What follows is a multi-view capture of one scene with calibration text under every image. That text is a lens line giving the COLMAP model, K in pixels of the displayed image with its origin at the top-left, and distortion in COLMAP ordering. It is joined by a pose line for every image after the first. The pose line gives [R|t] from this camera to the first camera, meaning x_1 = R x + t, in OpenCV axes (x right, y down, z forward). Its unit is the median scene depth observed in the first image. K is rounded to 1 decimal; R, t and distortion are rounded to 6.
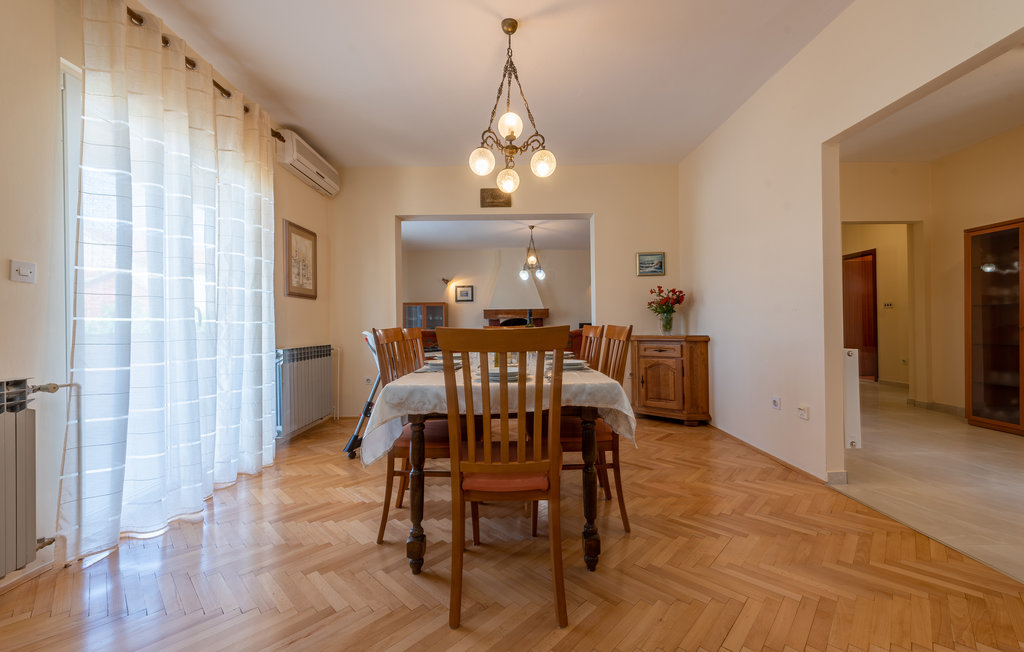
lens RADIAL K [[416.7, 0, 515.2], [0, 416.7, 326.2], [0, 0, 1]] dist [0.009036, 0.000167]
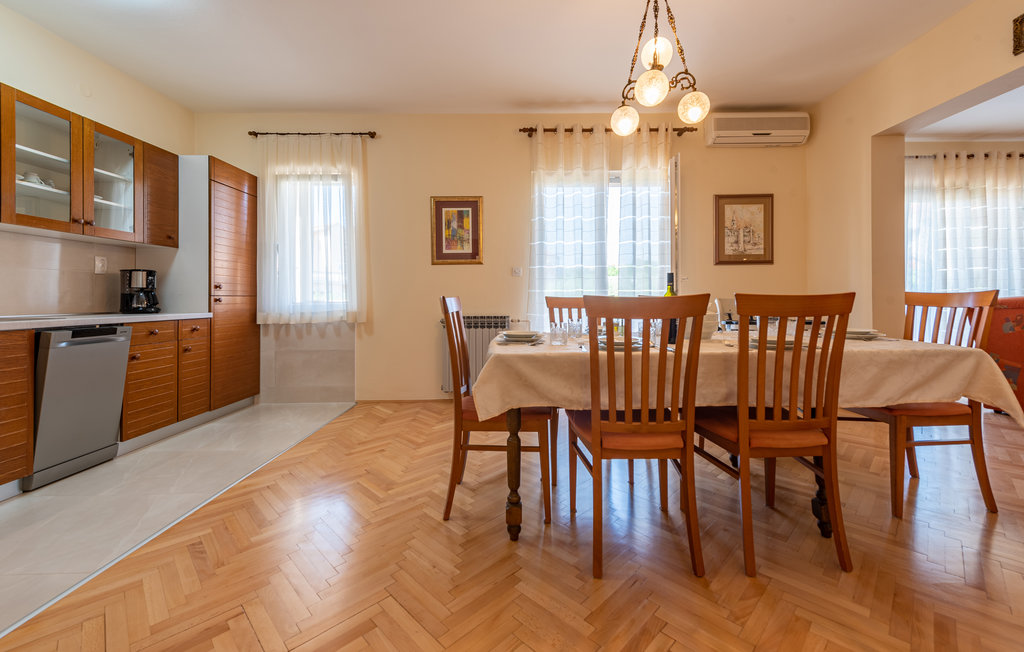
lens RADIAL K [[421.9, 0, 505.4], [0, 421.9, 294.8], [0, 0, 1]] dist [0.010058, -0.000091]
pose [[-0.047805, 0.006292, -0.998837, 0.509763], [0.009080, 0.999942, 0.005864, -0.004829], [0.998815, -0.008789, -0.047860, 0.440540]]
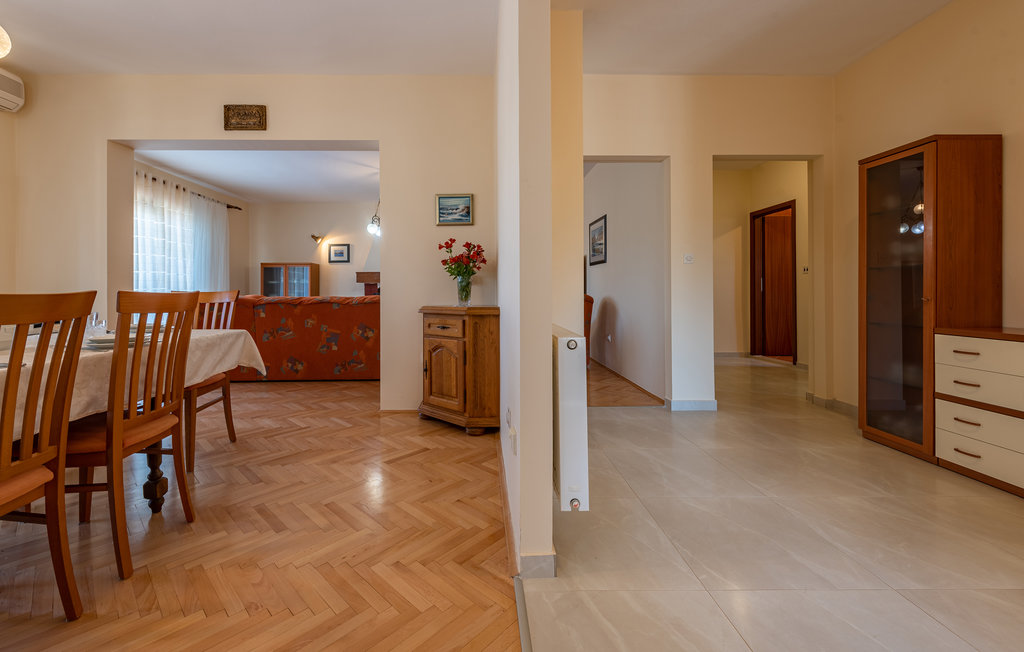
lens RADIAL K [[421.9, 0, 505.4], [0, 421.9, 294.8], [0, 0, 1]] dist [0.010058, -0.000091]
pose [[0.999948, 0.009246, -0.004279, 0.455734], [-0.009215, 0.999932, 0.007191, -0.004267], [0.004345, -0.007151, 0.999965, 0.271680]]
